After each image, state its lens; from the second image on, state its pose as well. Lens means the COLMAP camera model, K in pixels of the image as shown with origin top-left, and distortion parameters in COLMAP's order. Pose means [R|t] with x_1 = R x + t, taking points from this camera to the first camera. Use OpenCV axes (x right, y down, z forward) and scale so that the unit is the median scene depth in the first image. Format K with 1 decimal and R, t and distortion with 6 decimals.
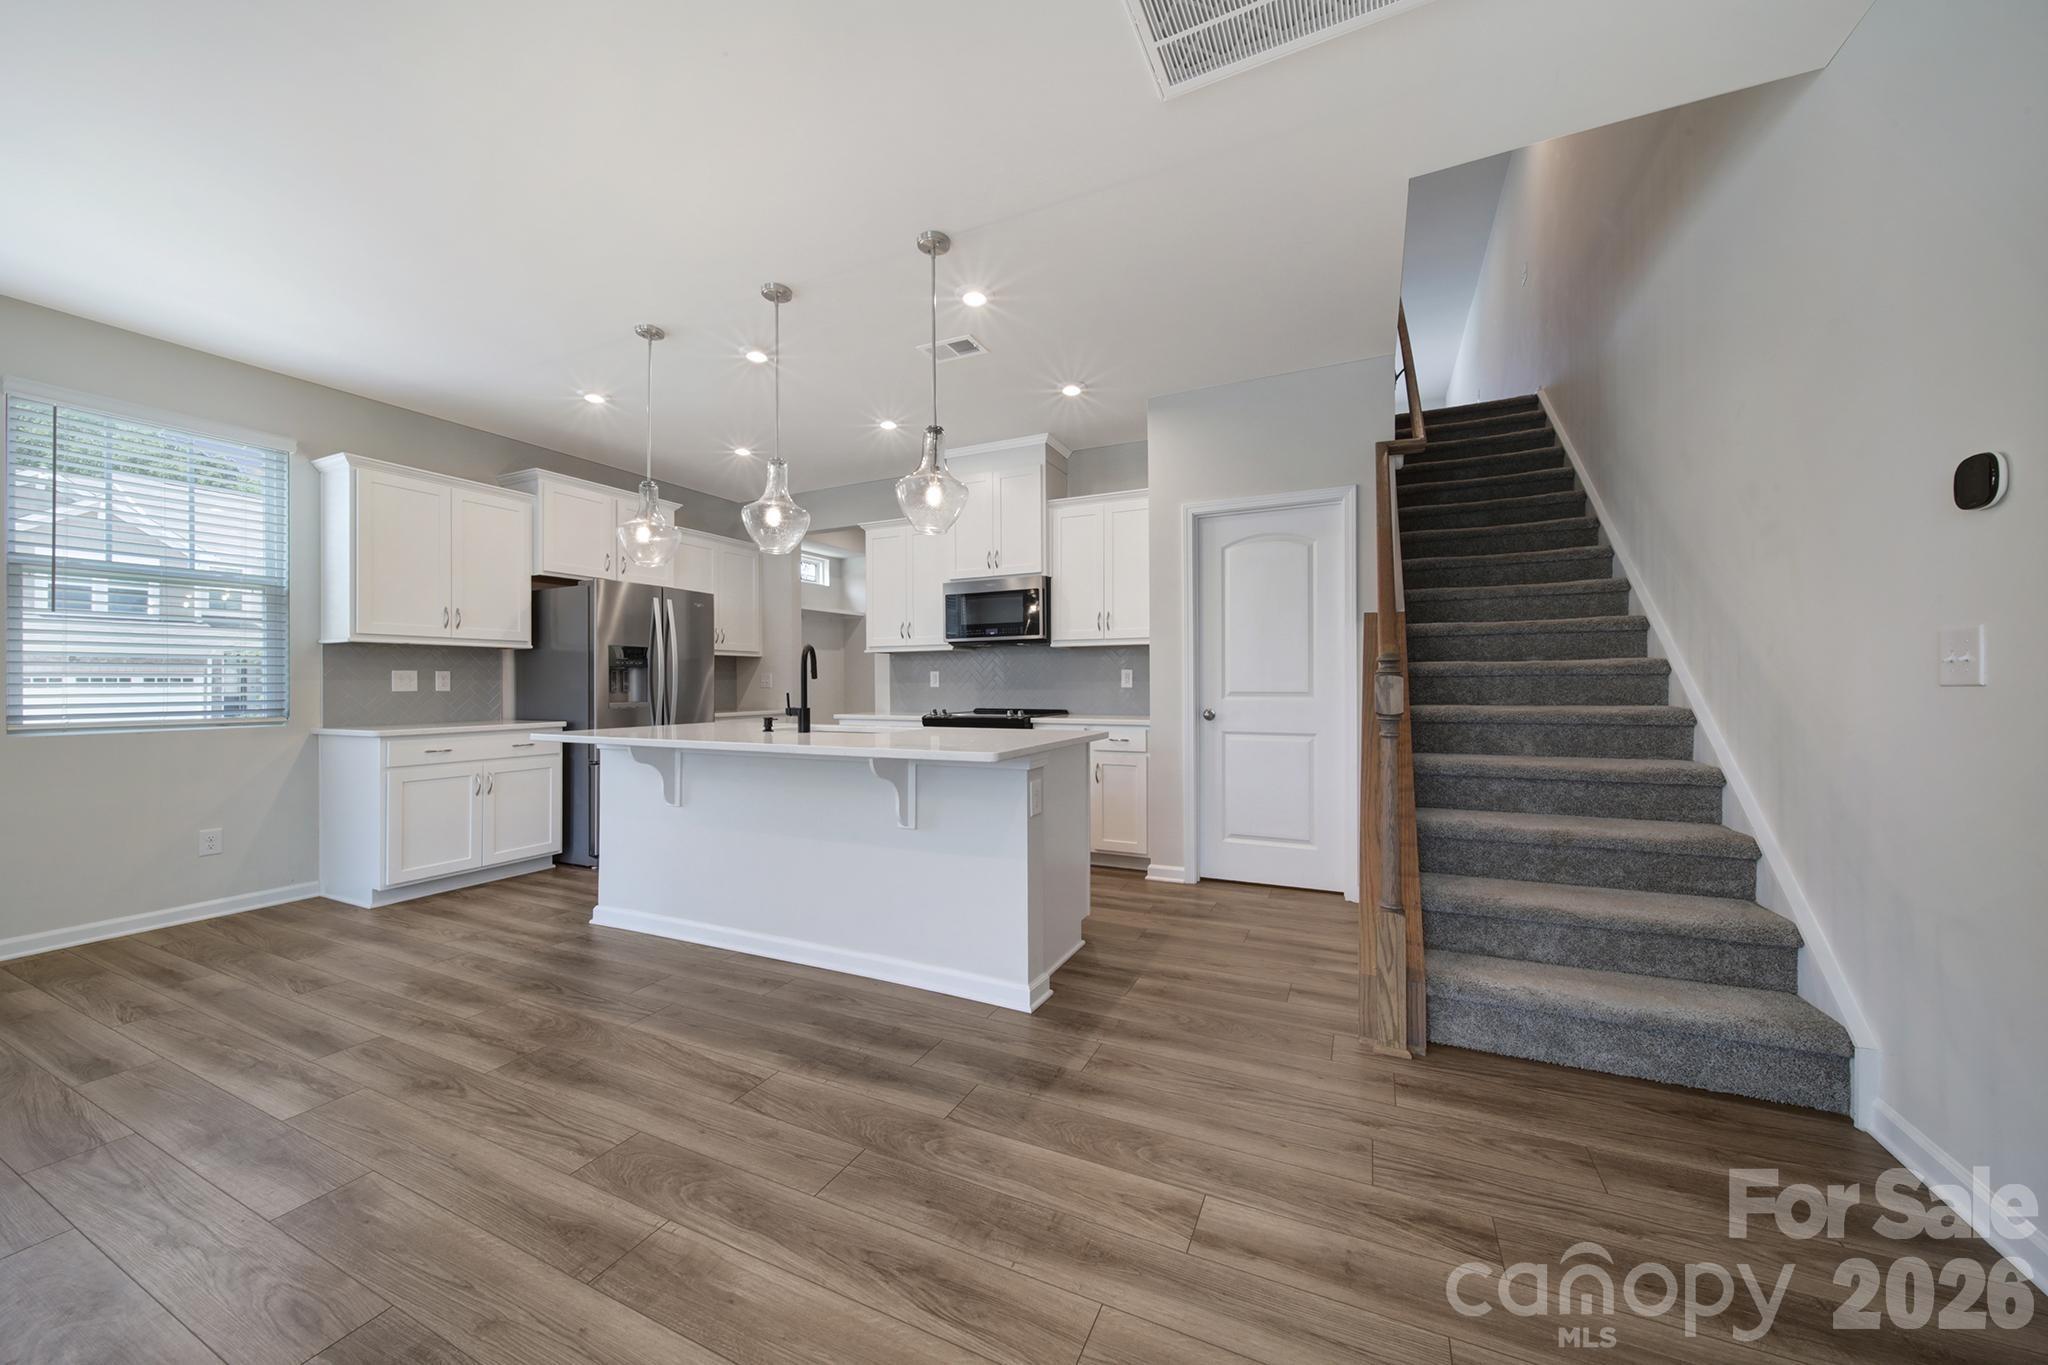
lens RADIAL K [[717.8, 0, 1030.7], [0, 717.8, 684.2], [0, 0, 1]] dist [-0.000491, -0.001408]
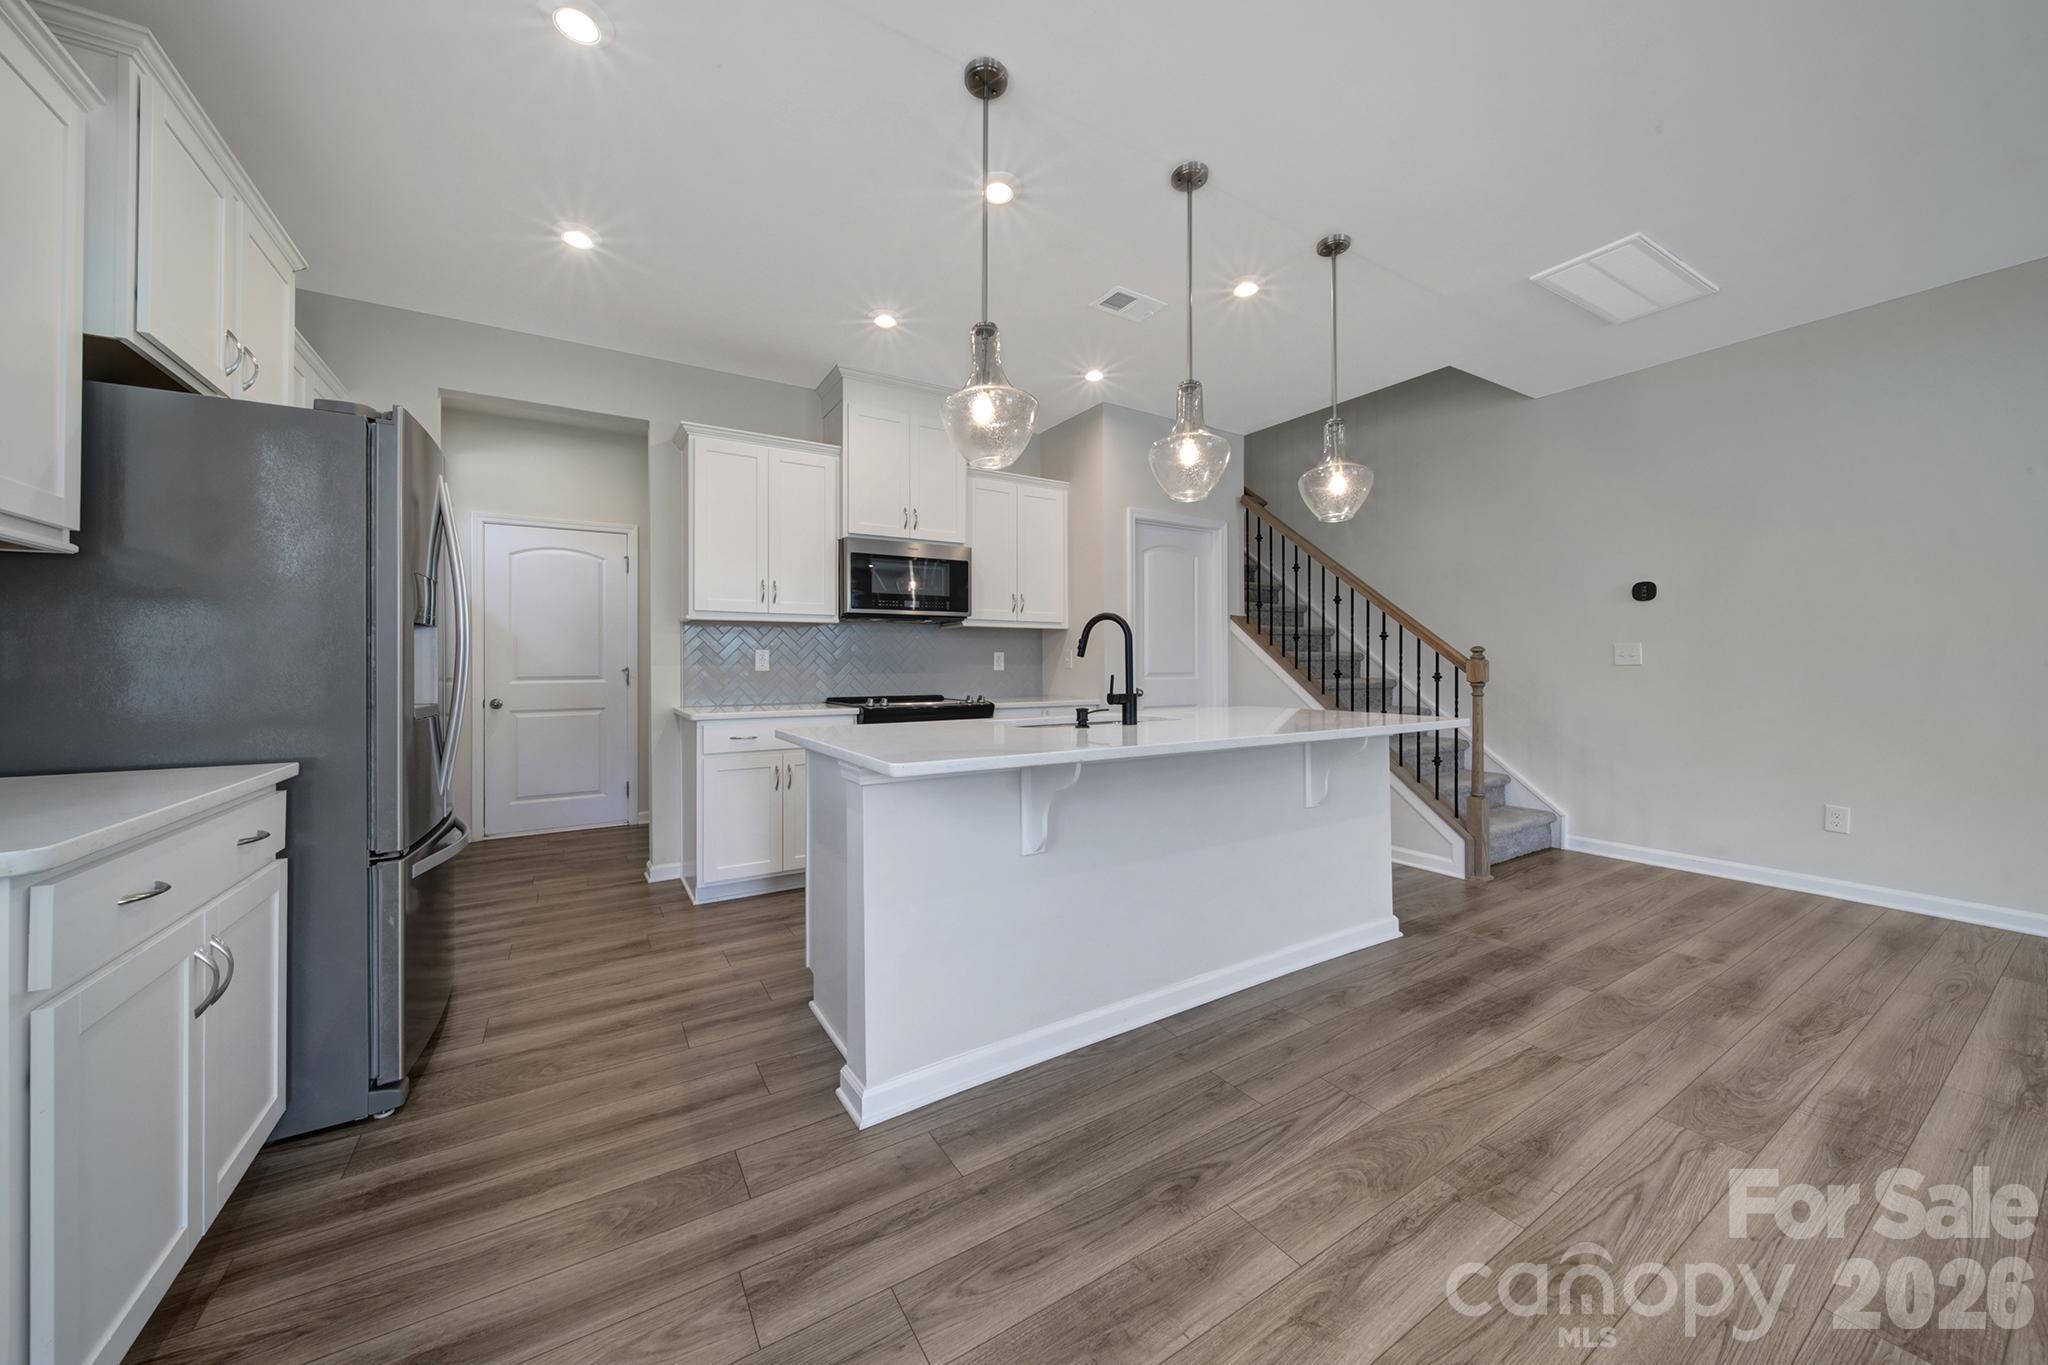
lens RADIAL K [[717.8, 0, 998.4], [0, 717.8, 666.6], [0, 0, 1]] dist [-0.000491, -0.001408]
pose [[0.558469, 0.002592, 0.829521, -1.279780], [0.002799, 0.999984, -0.005009, 0.008333], [-0.829521, 0.005120, 0.558453, 0.821365]]
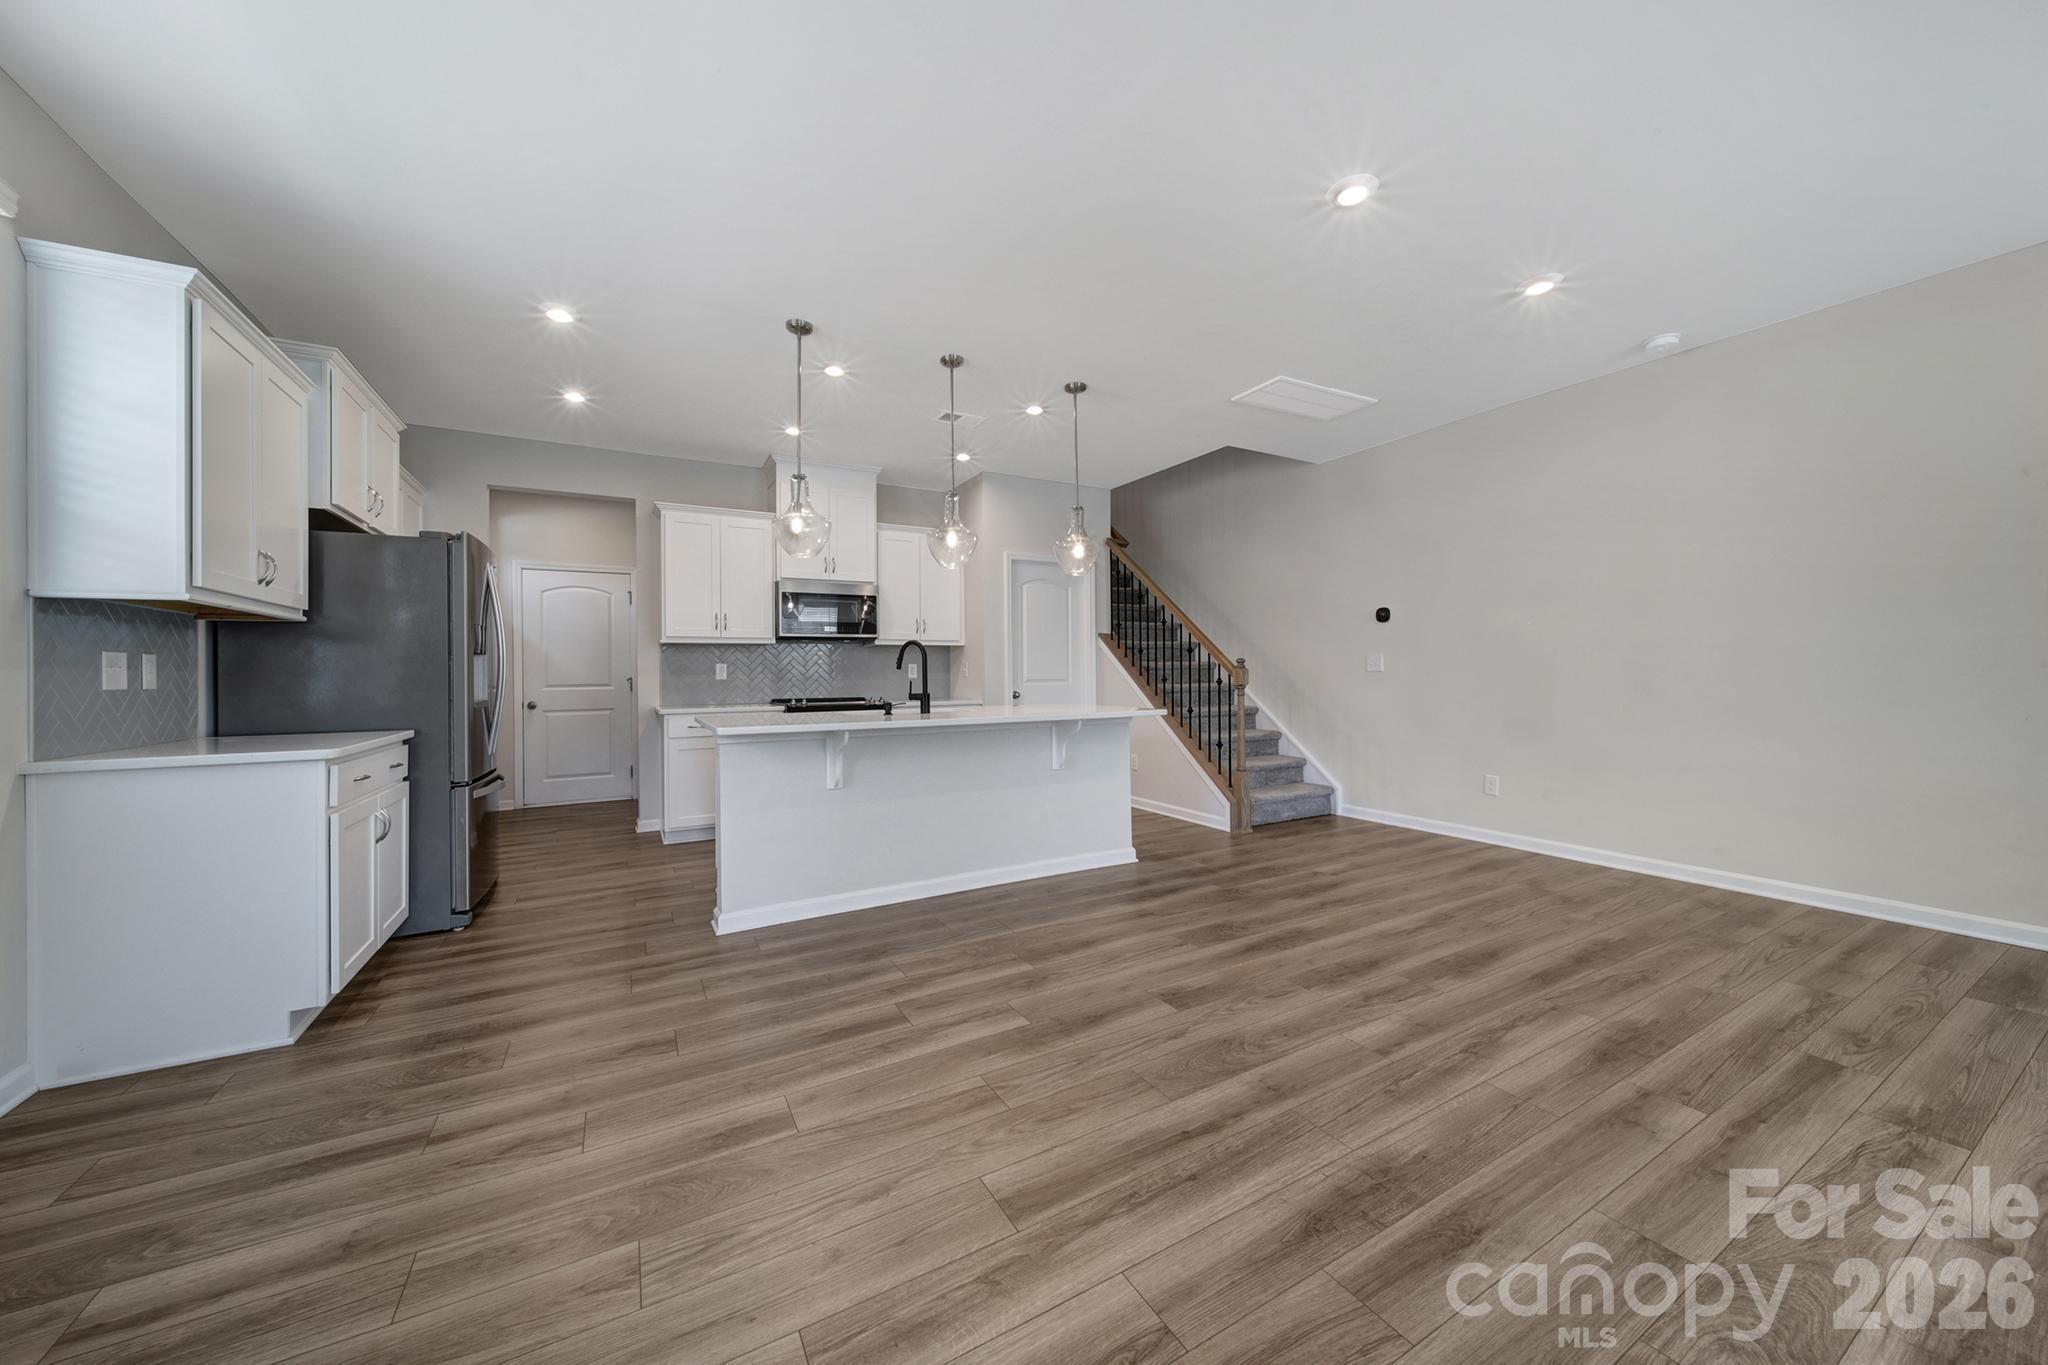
lens RADIAL K [[717.8, 0, 1002.5], [0, 717.8, 675.8], [0, 0, 1]] dist [-0.000491, -0.001408]
pose [[0.594667, -0.002385, 0.803969, -1.471913], [0.007975, 0.999964, -0.002932, 0.010382], [-0.803933, 0.008155, 0.594664, 0.210830]]
